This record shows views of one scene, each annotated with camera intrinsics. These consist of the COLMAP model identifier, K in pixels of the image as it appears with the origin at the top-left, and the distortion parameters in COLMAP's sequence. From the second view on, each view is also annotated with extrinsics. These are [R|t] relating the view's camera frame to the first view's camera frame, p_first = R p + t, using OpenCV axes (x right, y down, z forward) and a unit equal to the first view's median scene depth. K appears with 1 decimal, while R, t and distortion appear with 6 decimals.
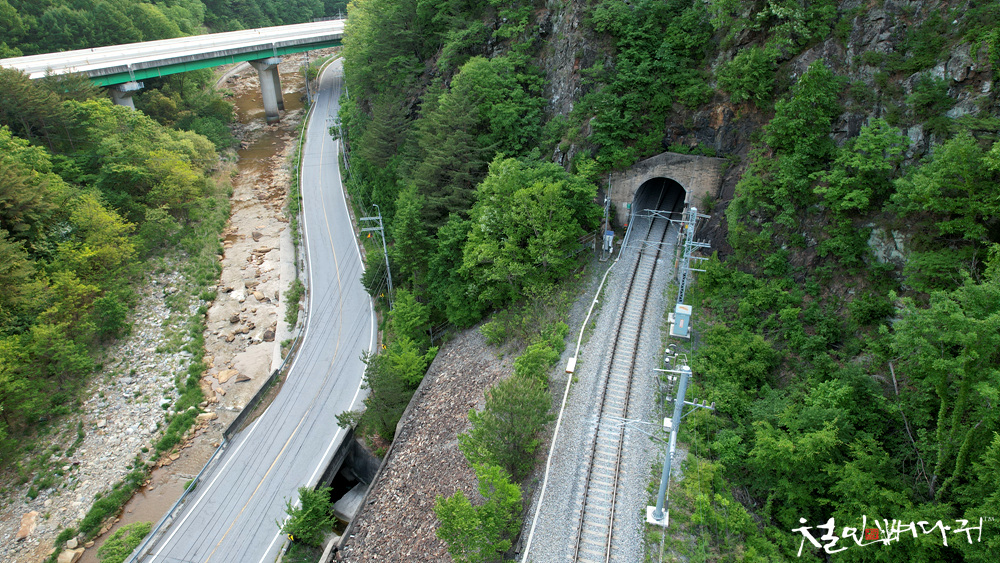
lens RADIAL K [[631.3, 0, 496.7], [0, 631.3, 283.0], [0, 0, 1]] dist [-0.078653, 0.058375]
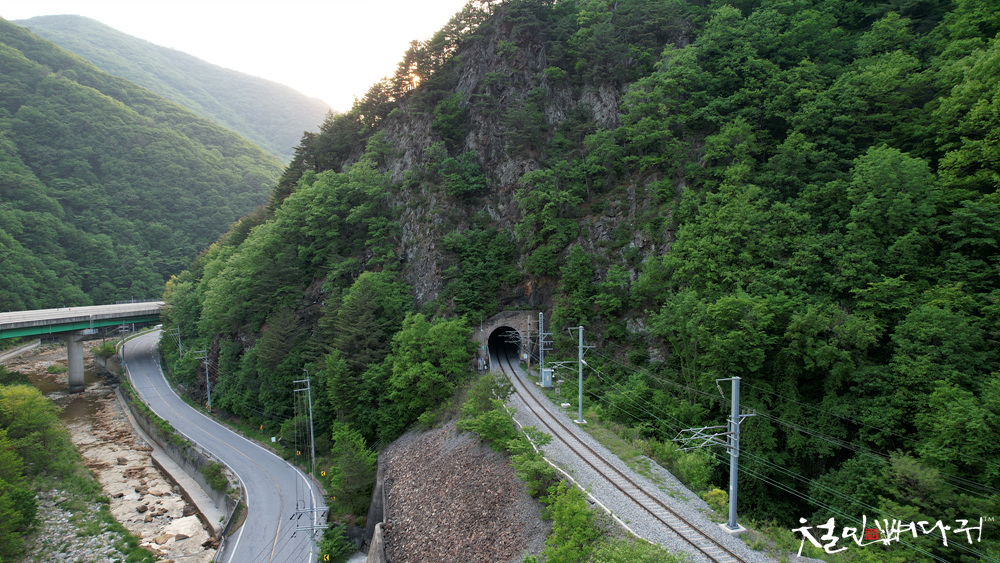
lens RADIAL K [[631.3, 0, 496.7], [0, 631.3, 283.0], [0, 0, 1]] dist [-0.078653, 0.058375]
pose [[0.915034, -0.026223, 0.402522, -0.404797], [0.206099, 0.888193, -0.410653, 0.397313], [-0.346749, 0.458721, 0.818132, -0.378253]]
